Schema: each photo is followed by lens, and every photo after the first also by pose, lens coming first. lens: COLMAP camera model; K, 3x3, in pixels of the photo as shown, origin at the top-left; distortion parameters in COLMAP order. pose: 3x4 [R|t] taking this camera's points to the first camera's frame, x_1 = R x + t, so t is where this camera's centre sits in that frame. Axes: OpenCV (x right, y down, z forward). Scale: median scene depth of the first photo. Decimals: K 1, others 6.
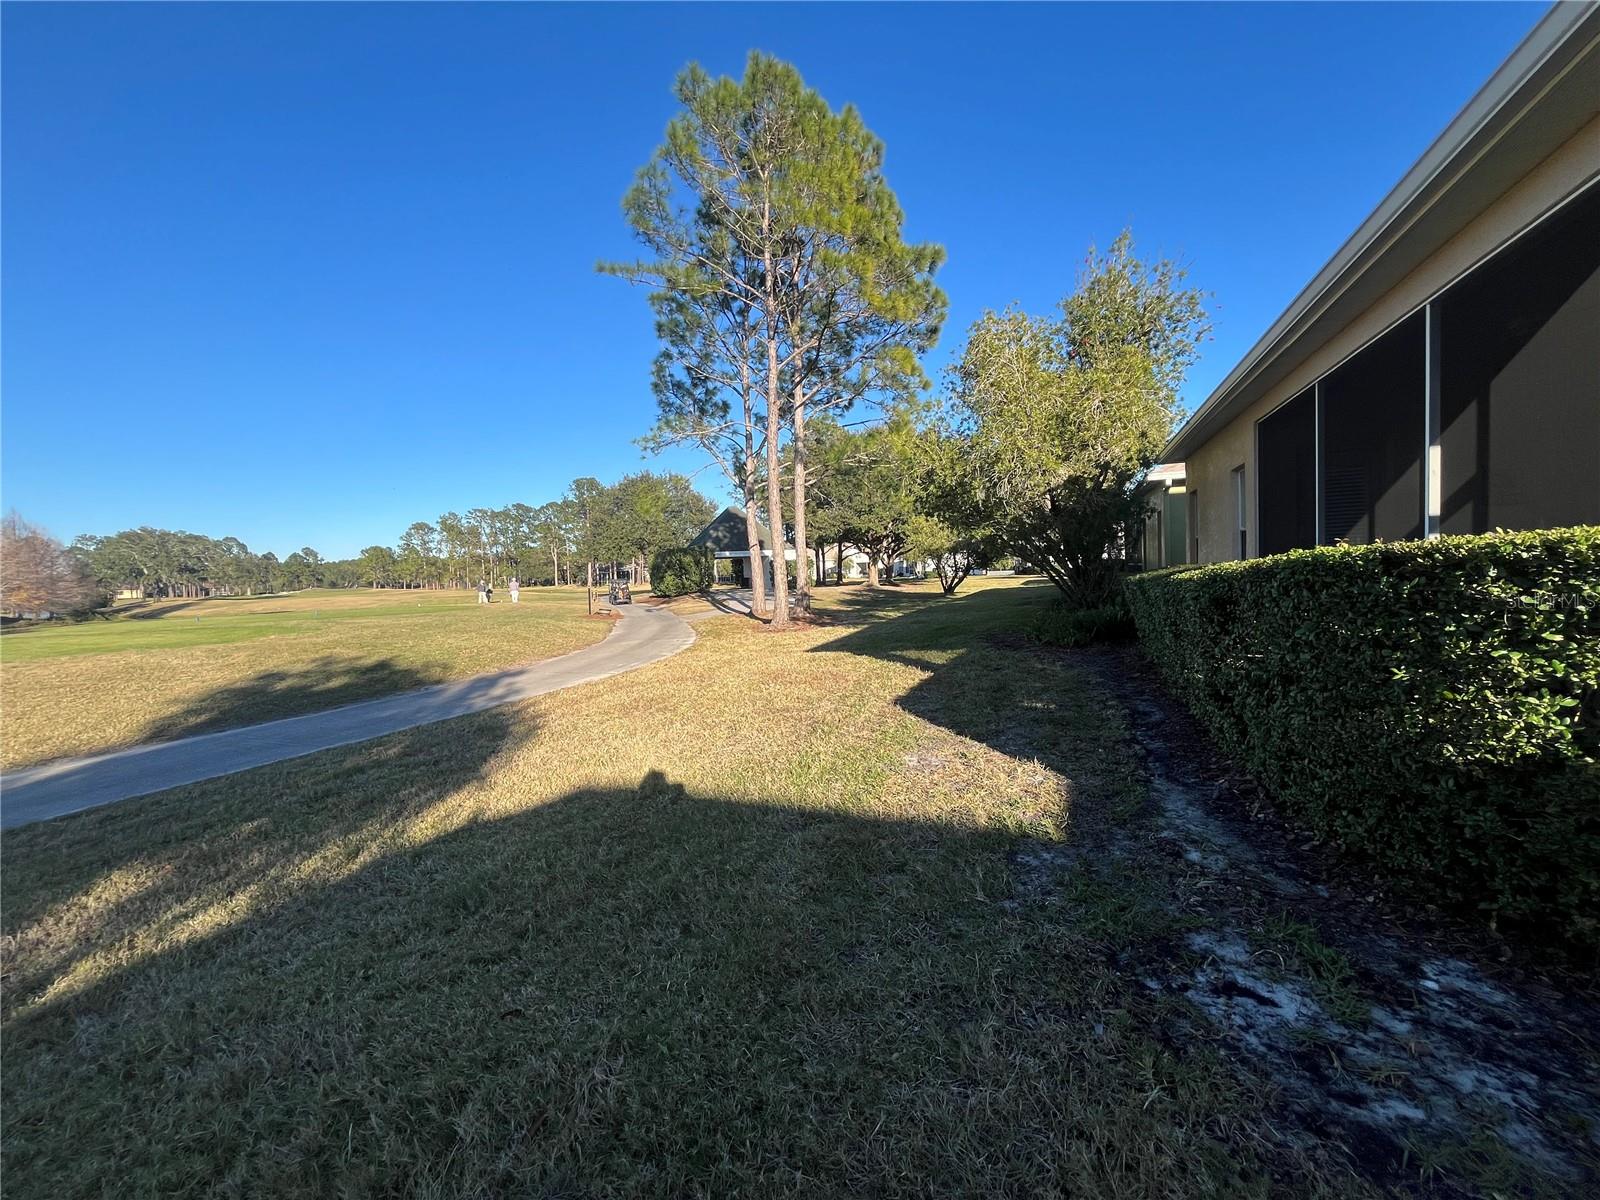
lens RADIAL K [[643.1, 0, 800.0], [0, 643.1, 600.0], [0, 0, 1]] dist [-0.002751, -0.000207]
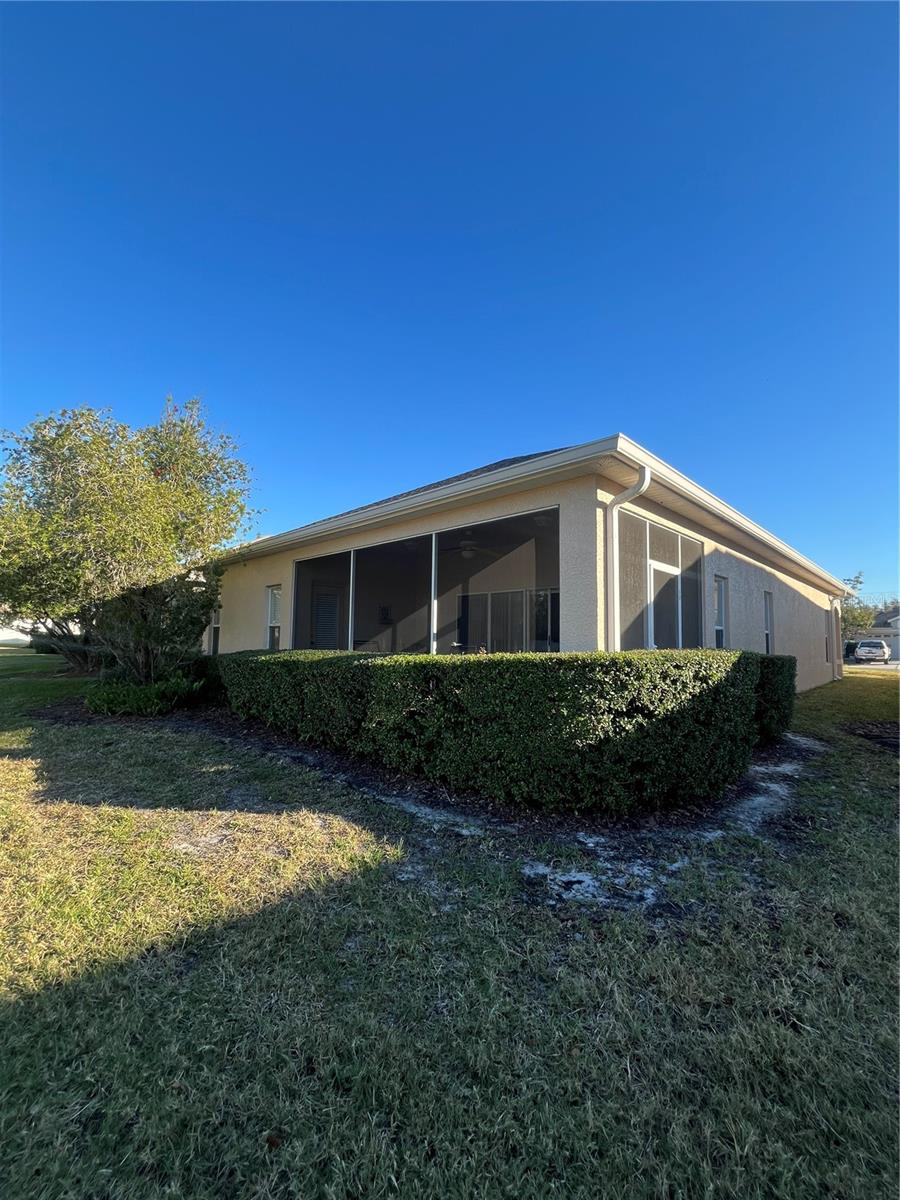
lens RADIAL K [[482.3, 0, 450.0], [0, 482.3, 600.0], [0, 0, 1]] dist [-0.002751, -0.000207]
pose [[0.373161, 0.118735, 0.920137, -0.851196], [0.008417, 0.991303, -0.131332, -0.059488], [-0.927728, 0.056753, 0.368917, 0.688743]]
